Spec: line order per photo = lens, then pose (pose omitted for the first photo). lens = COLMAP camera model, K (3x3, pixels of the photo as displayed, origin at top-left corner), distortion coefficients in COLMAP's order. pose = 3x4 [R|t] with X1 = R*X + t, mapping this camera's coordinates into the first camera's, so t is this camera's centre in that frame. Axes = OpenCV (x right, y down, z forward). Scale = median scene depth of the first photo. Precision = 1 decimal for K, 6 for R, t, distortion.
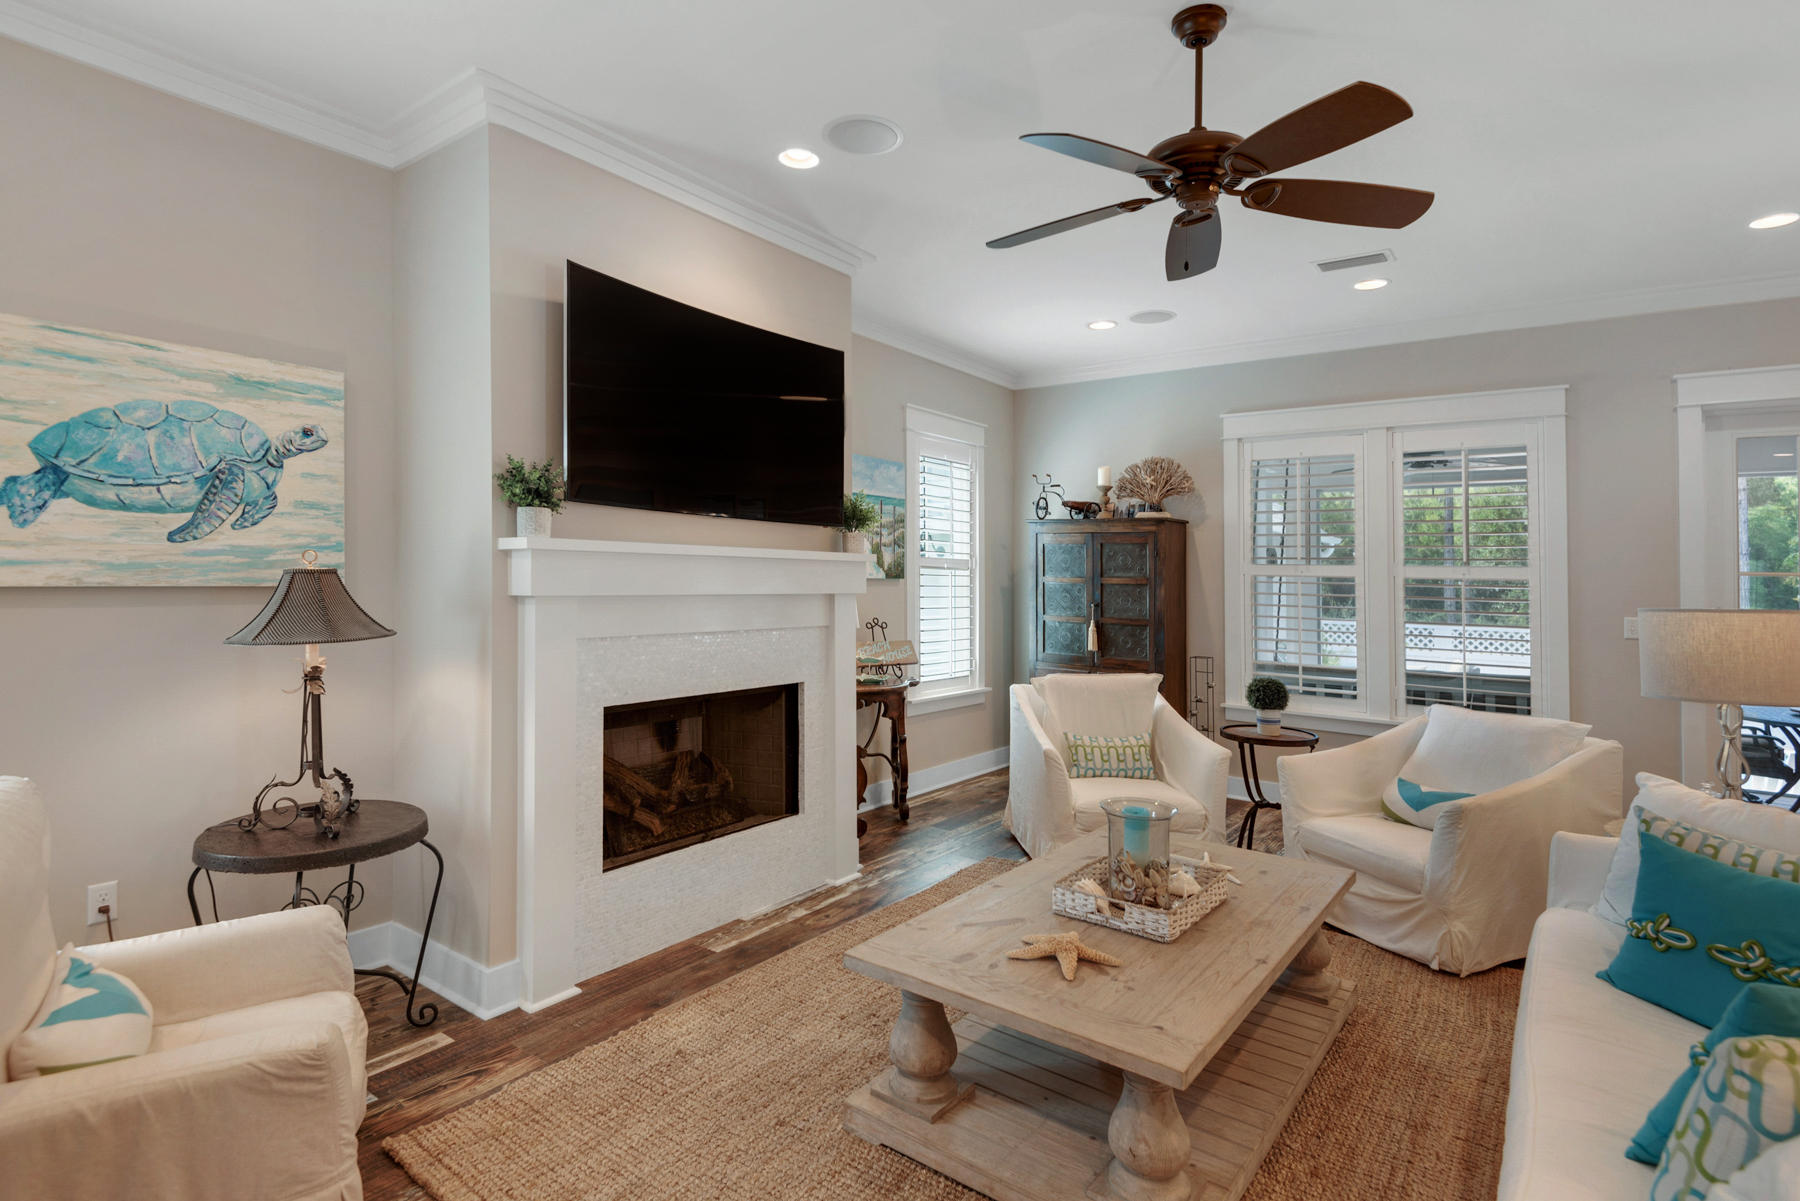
lens RADIAL K [[883.1, 0, 907.2], [0, 883.1, 578.4], [0, 0, 1]] dist [0.001628, -0.007405]
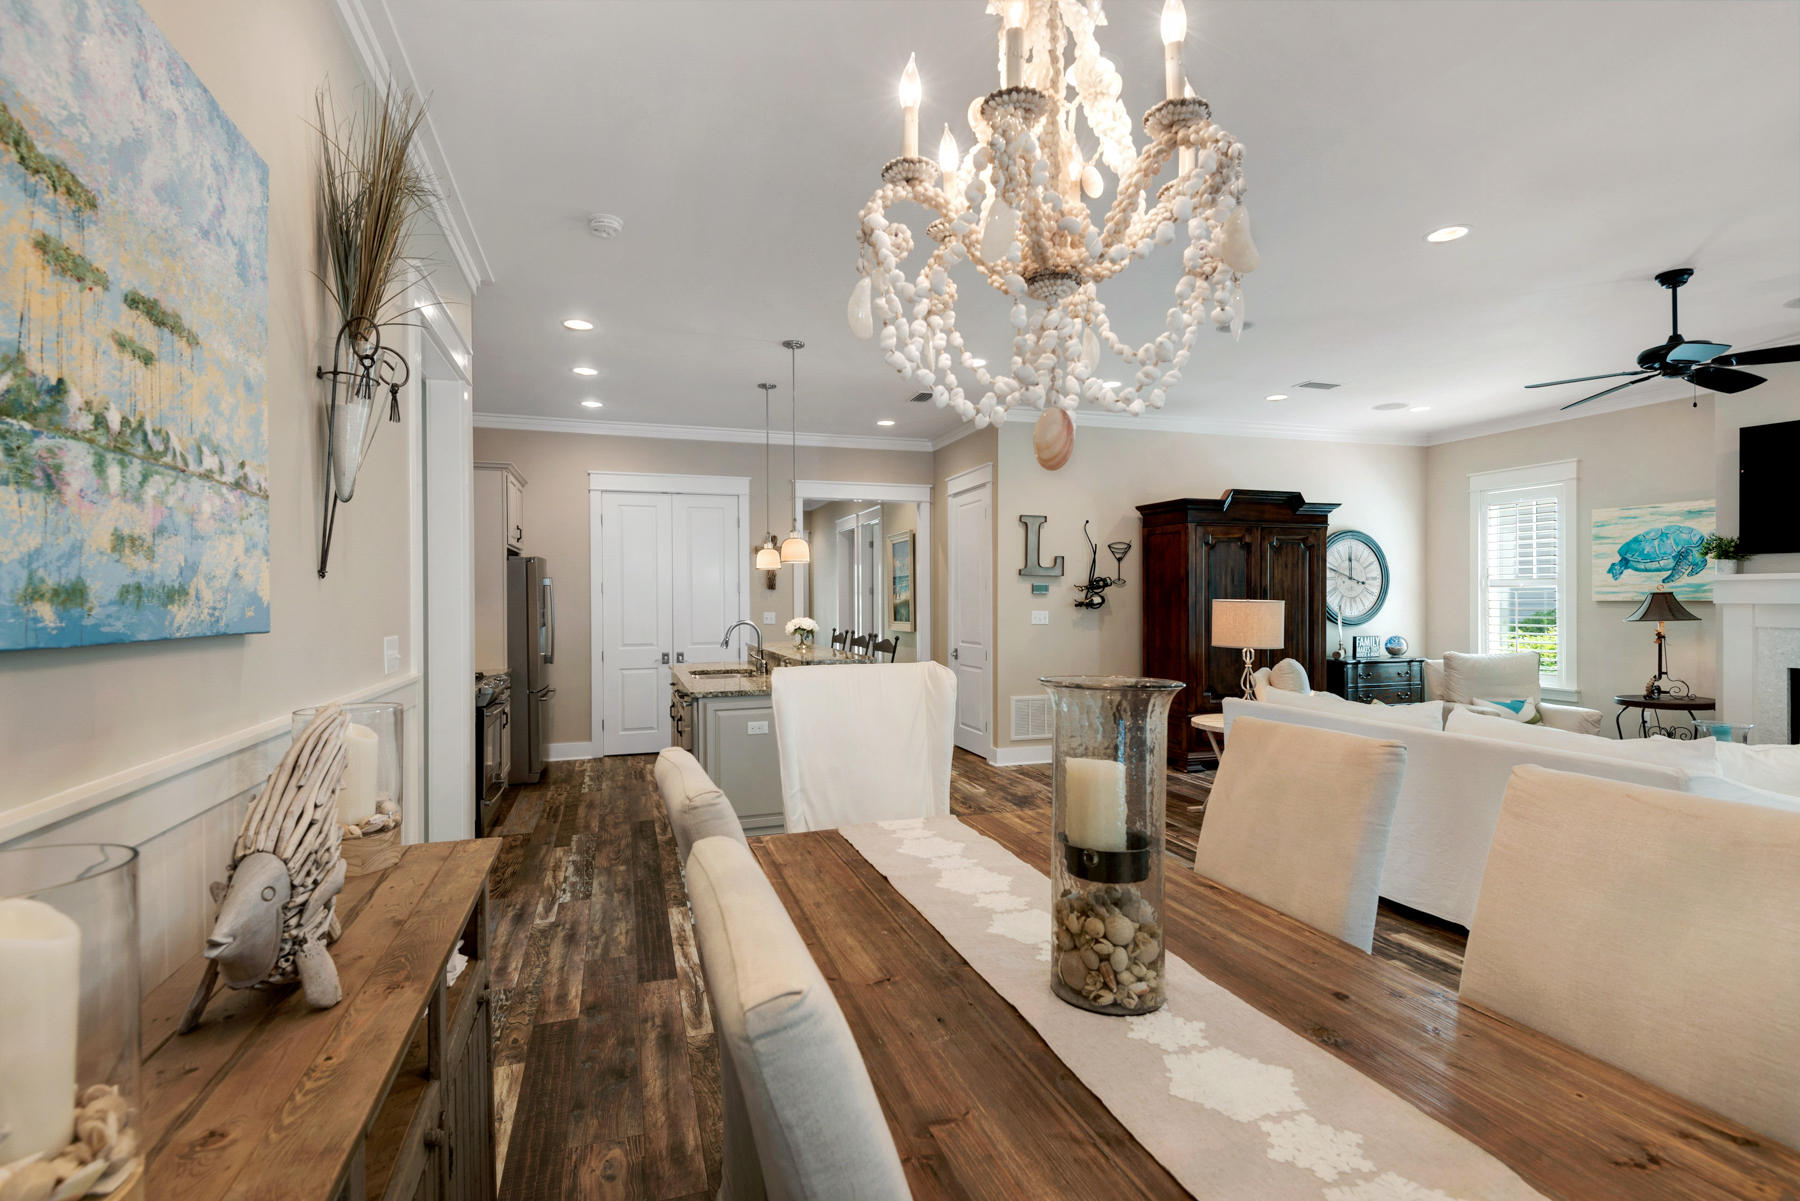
lens RADIAL K [[841.2, 0, 900.0], [0, 841.2, 600.5], [0, 0, 1]] dist [0.002605, -0.025786]
pose [[-0.573158, -0.014516, -0.819316, 2.116358], [-0.009092, 0.999894, -0.011355, 0.049581], [0.819394, 0.000941, -0.573229, 0.514761]]
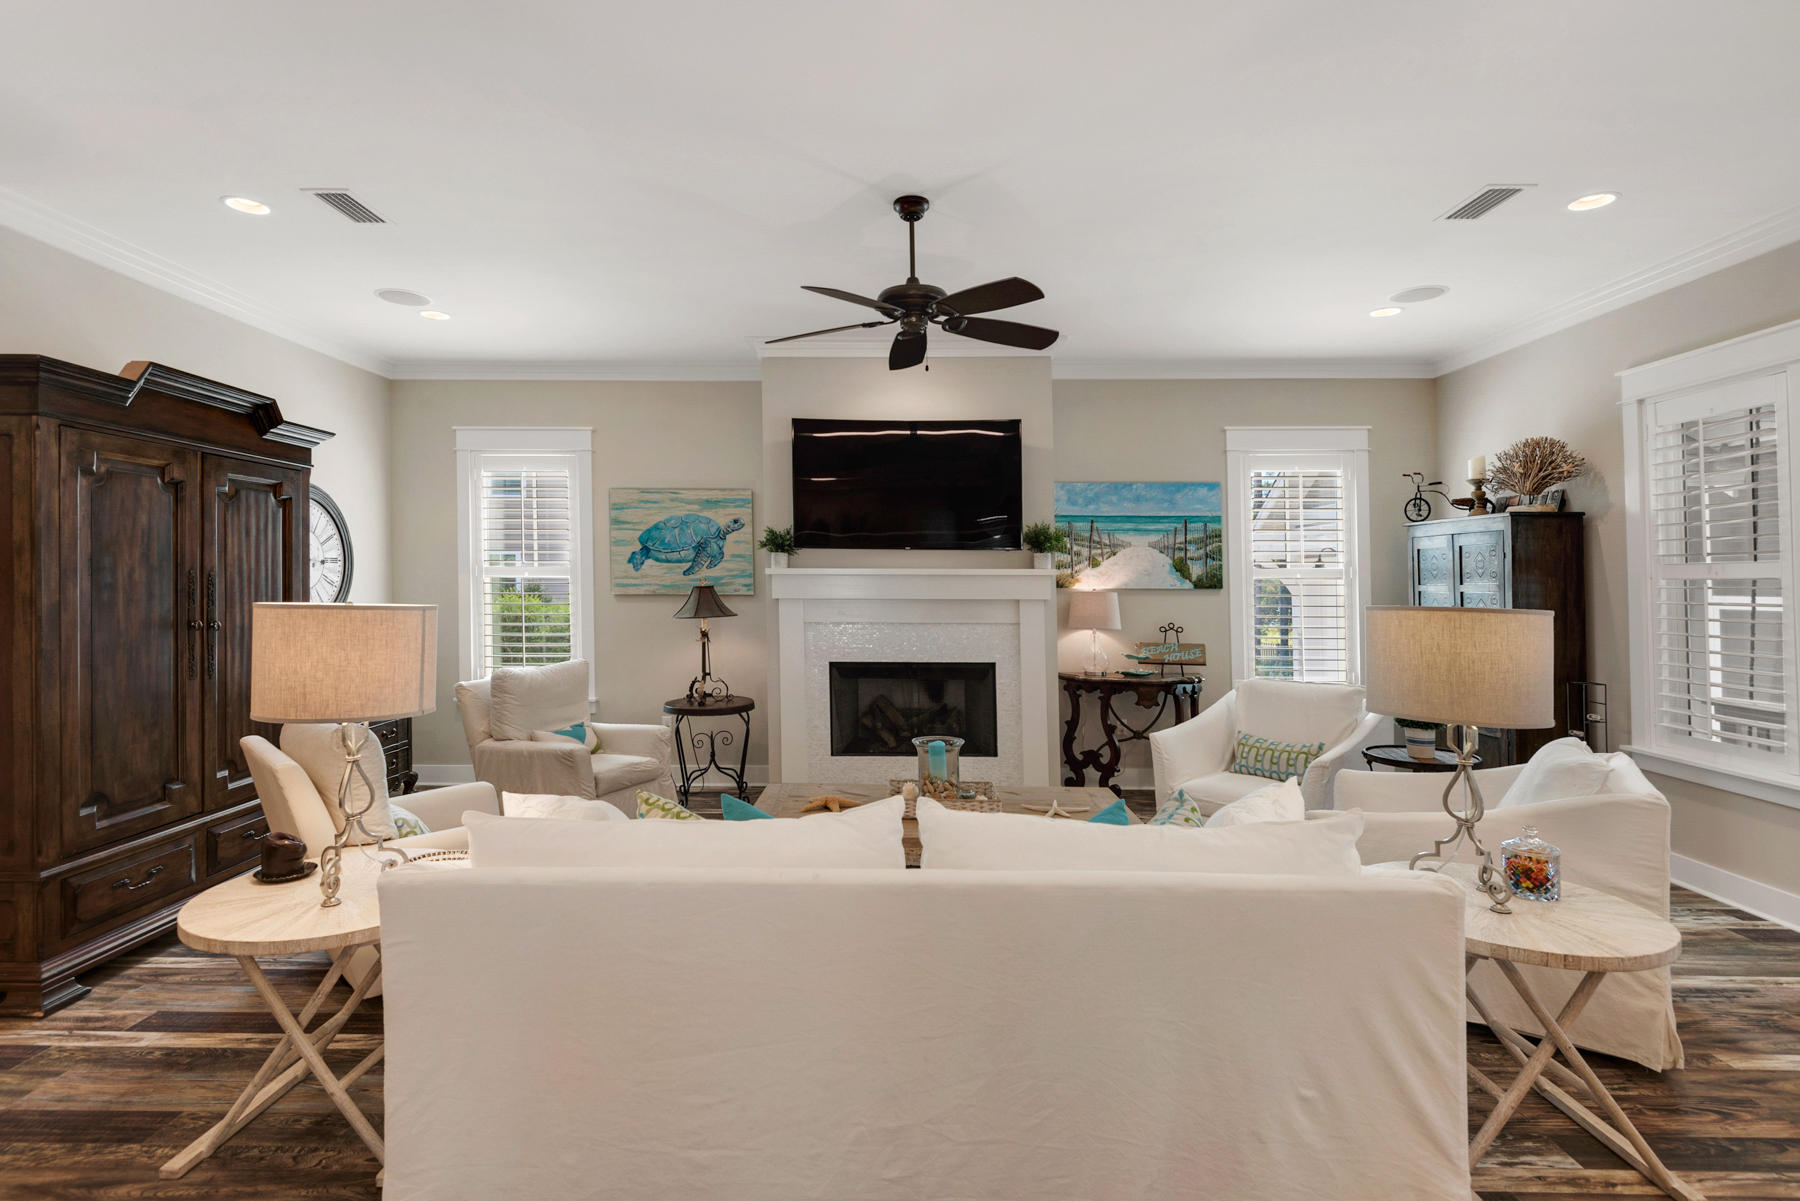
lens RADIAL K [[877.3, 0, 896.0], [0, 877.3, 585.3], [0, 0, 1]] dist [-0.000119, -0.000464]
pose [[0.595230, -0.015877, -0.803399, 1.232168], [0.004772, 0.999857, -0.016224, 0.022942], [0.803542, 0.005823, 0.595220, 0.062989]]
